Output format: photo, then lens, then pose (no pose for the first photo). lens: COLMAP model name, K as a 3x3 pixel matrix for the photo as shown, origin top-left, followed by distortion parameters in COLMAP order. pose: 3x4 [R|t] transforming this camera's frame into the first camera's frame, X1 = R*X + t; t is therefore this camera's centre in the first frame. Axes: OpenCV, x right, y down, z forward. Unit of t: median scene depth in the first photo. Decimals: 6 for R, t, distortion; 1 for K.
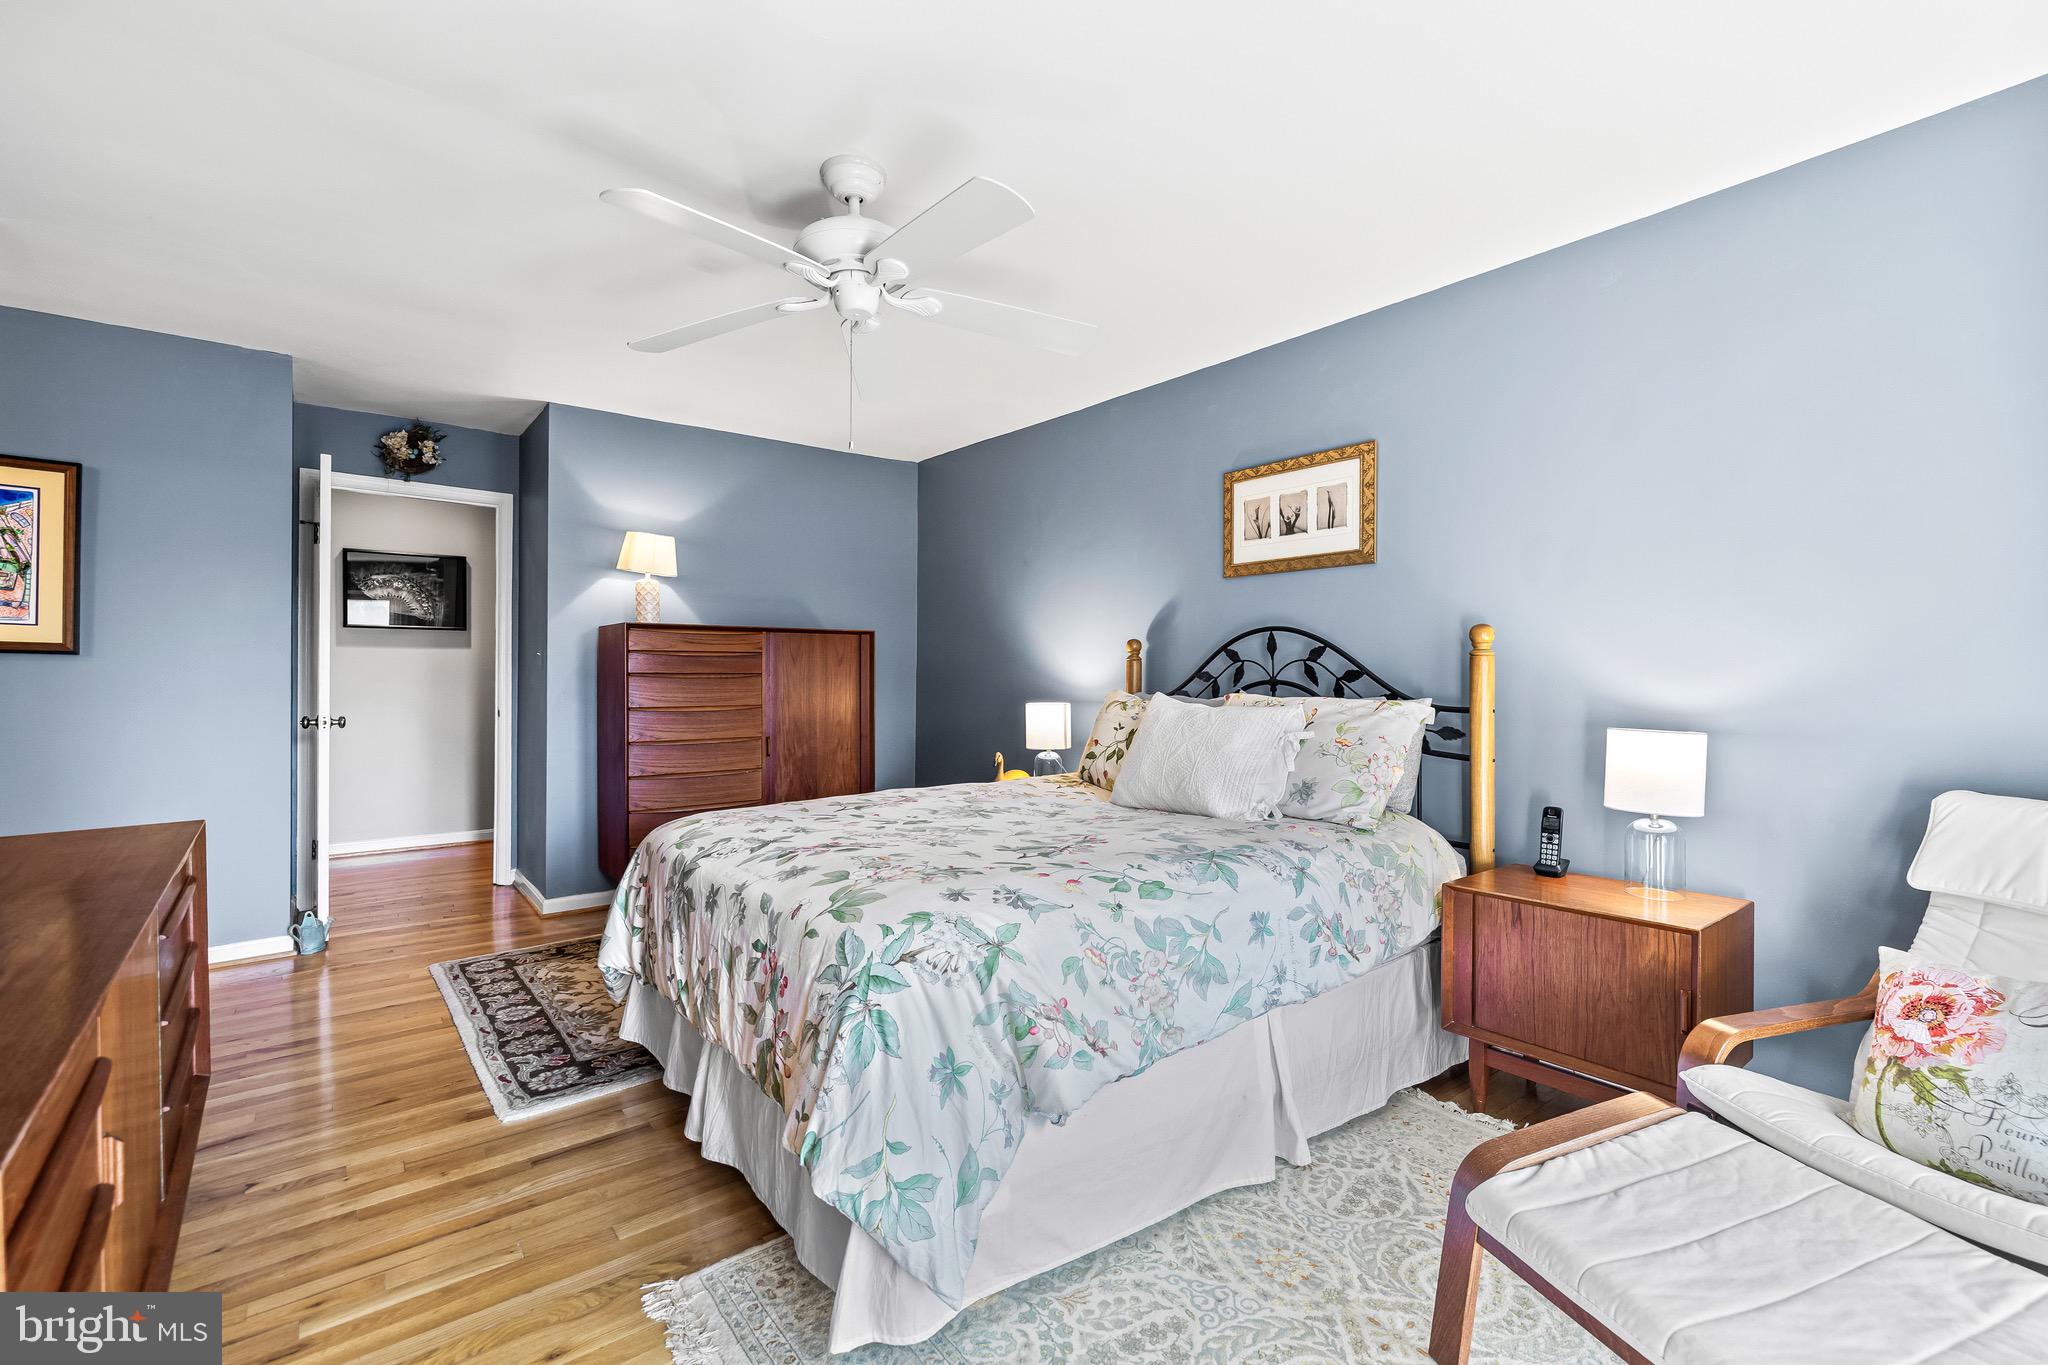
lens RADIAL K [[889.5, 0, 1022.6], [0, 889.5, 694.6], [0, 0, 1]] dist [0.001469, 0.000207]
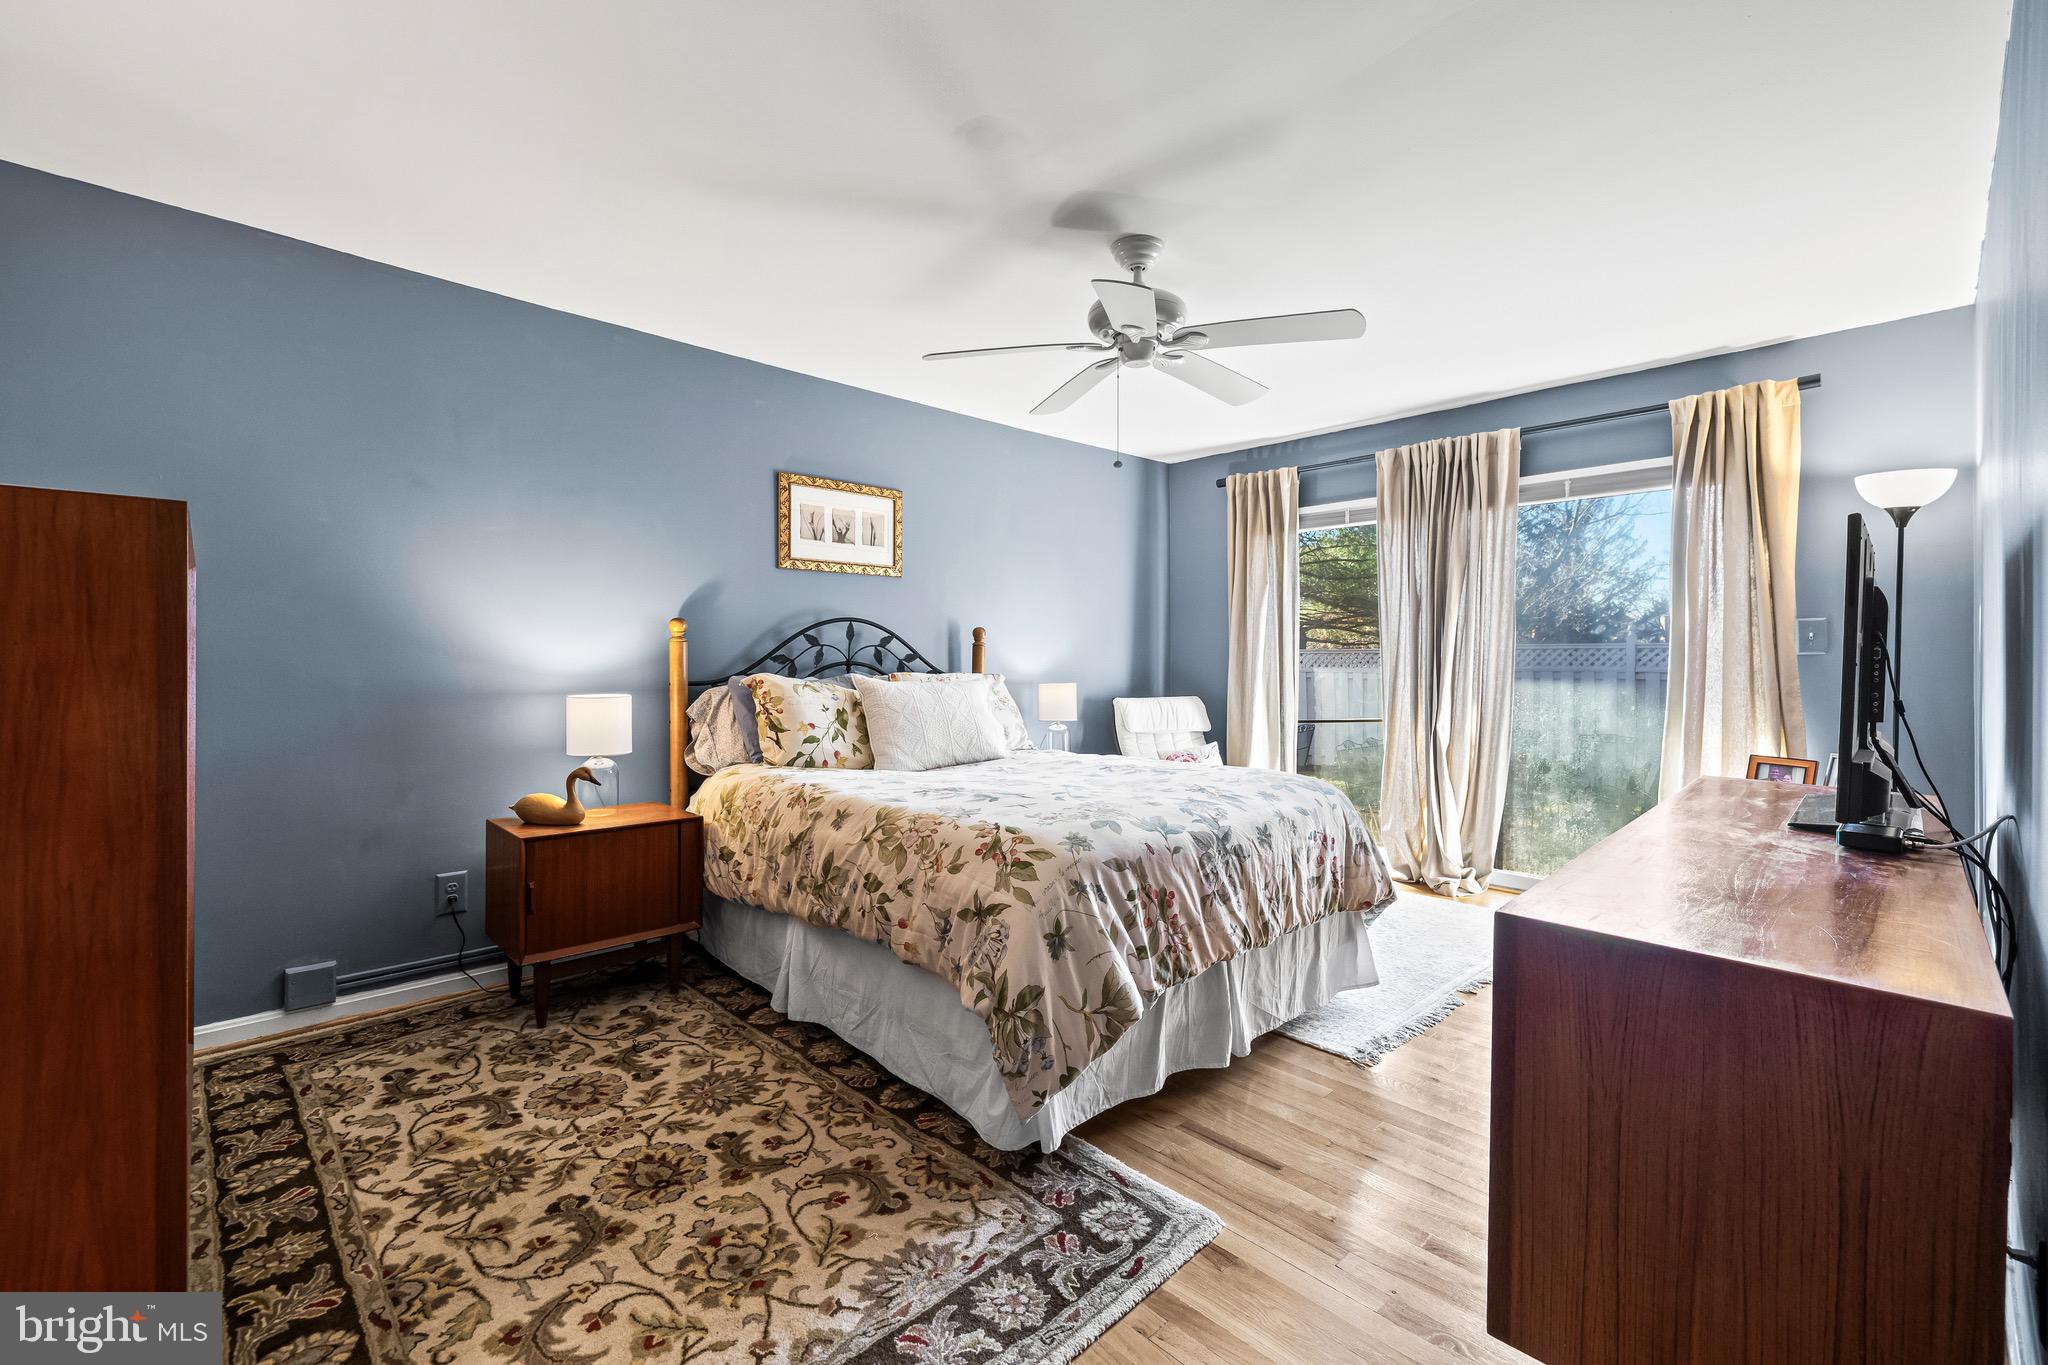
lens RADIAL K [[868.5, 0, 1030.7], [0, 868.5, 663.9], [0, 0, 1]] dist [0.001233, 0.000024]
pose [[-0.101874, -0.023027, 0.994531, -0.972641], [0.007471, 0.999686, 0.023912, -0.040596], [-0.994769, 0.009866, -0.101670, 0.902965]]
